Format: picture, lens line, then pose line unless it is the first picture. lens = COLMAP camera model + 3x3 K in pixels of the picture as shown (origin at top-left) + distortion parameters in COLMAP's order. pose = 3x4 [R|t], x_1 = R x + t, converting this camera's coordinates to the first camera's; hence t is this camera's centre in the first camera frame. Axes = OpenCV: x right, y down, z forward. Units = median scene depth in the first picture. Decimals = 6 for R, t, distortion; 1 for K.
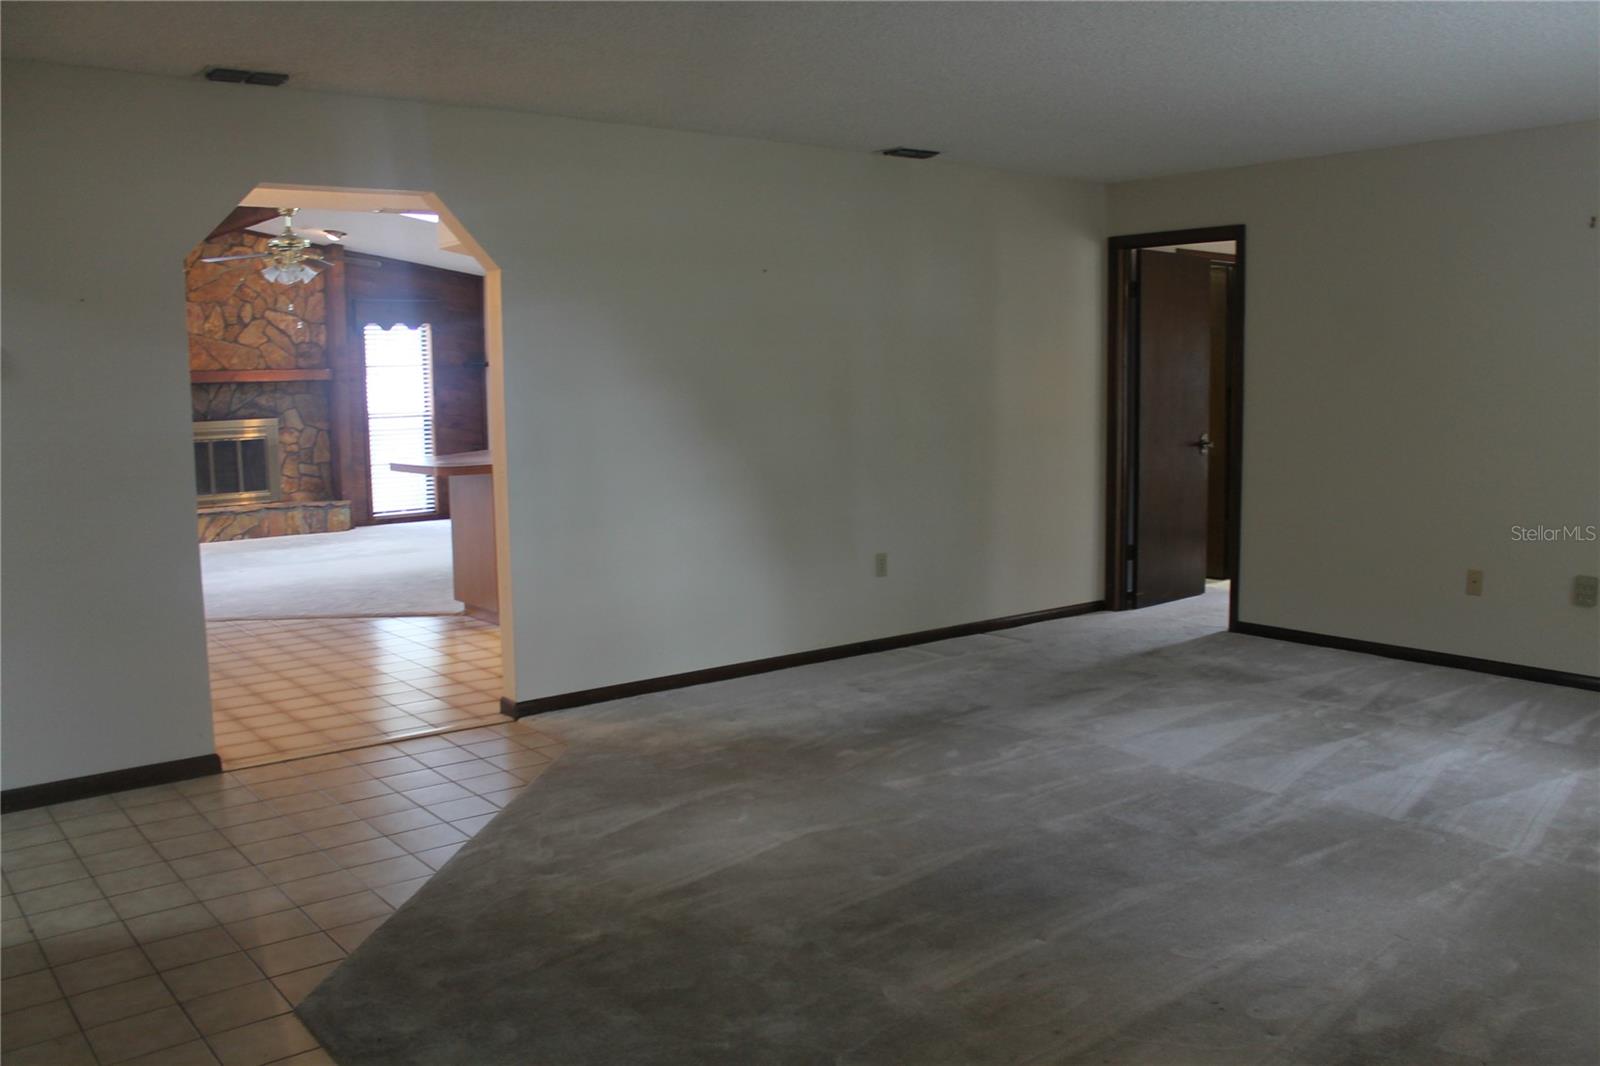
lens RADIAL K [[1367.6, 0, 800.0], [0, 1367.6, 533.0], [0, 0, 1]] dist [-0.160628, 0.133797]
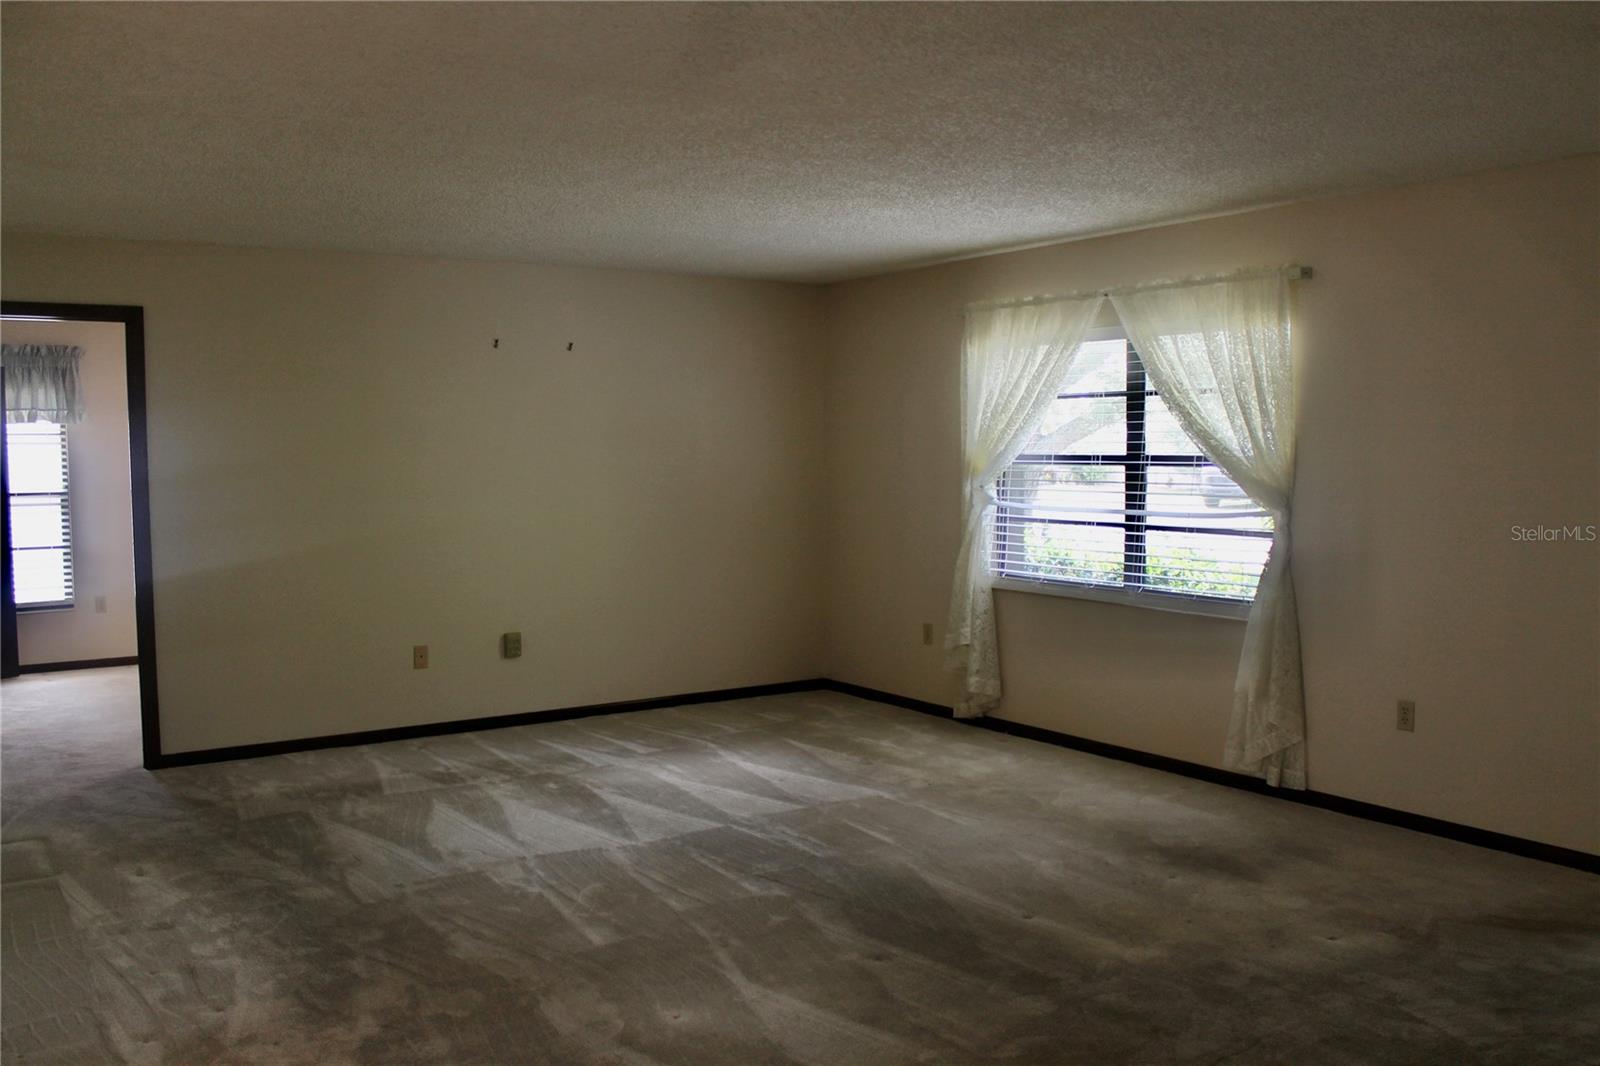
lens RADIAL K [[1367.6, 0, 800.0], [0, 1367.6, 533.0], [0, 0, 1]] dist [-0.160628, 0.133797]
pose [[0.064529, -0.050916, 0.996616, -0.763679], [0.121971, 0.991612, 0.042763, -0.096545], [-0.990434, 0.118799, 0.070198, 0.769364]]
